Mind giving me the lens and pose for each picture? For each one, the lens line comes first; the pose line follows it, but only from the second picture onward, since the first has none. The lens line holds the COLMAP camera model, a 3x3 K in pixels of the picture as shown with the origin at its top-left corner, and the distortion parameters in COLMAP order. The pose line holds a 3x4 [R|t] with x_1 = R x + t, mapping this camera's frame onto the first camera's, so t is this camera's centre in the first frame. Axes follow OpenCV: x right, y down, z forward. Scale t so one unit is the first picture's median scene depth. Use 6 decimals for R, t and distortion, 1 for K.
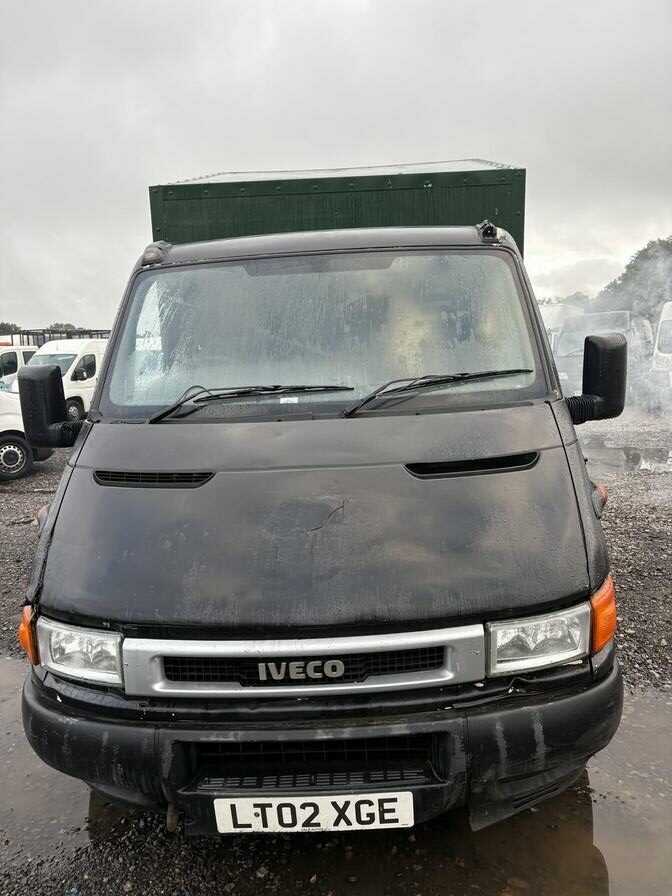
lens RADIAL K [[692.2, 0, 334.2], [0, 692.2, 451.0], [0, 0, 1]] dist [0.021281, 0.003385]
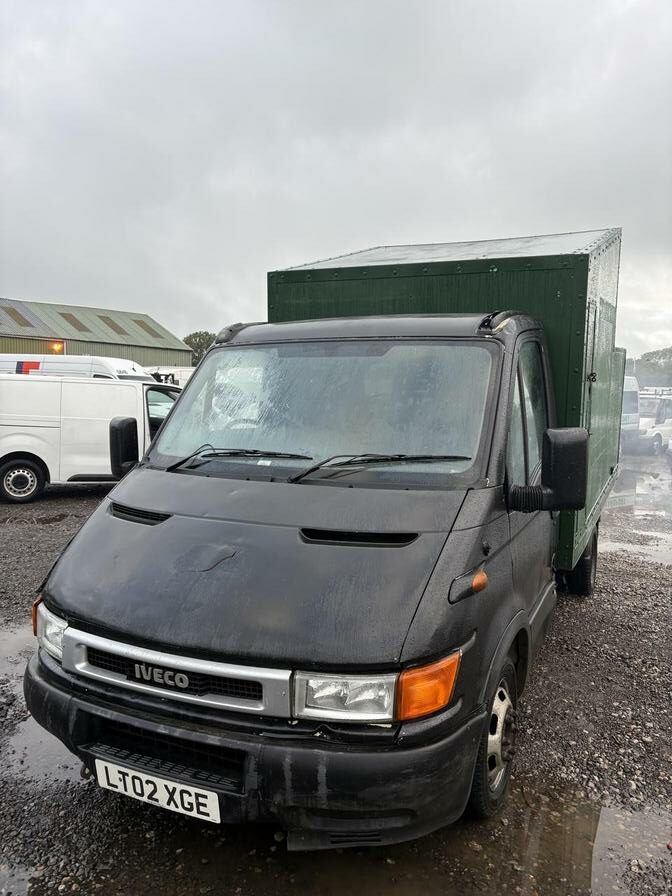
lens RADIAL K [[692.2, 0, 341.2], [0, 692.2, 447.7], [0, 0, 1]] dist [0.021281, 0.003385]
pose [[0.917721, 0.091278, -0.386596, 0.714574], [-0.112387, 0.993139, -0.032302, -0.102970], [0.380995, 0.073093, 0.921683, -0.098948]]
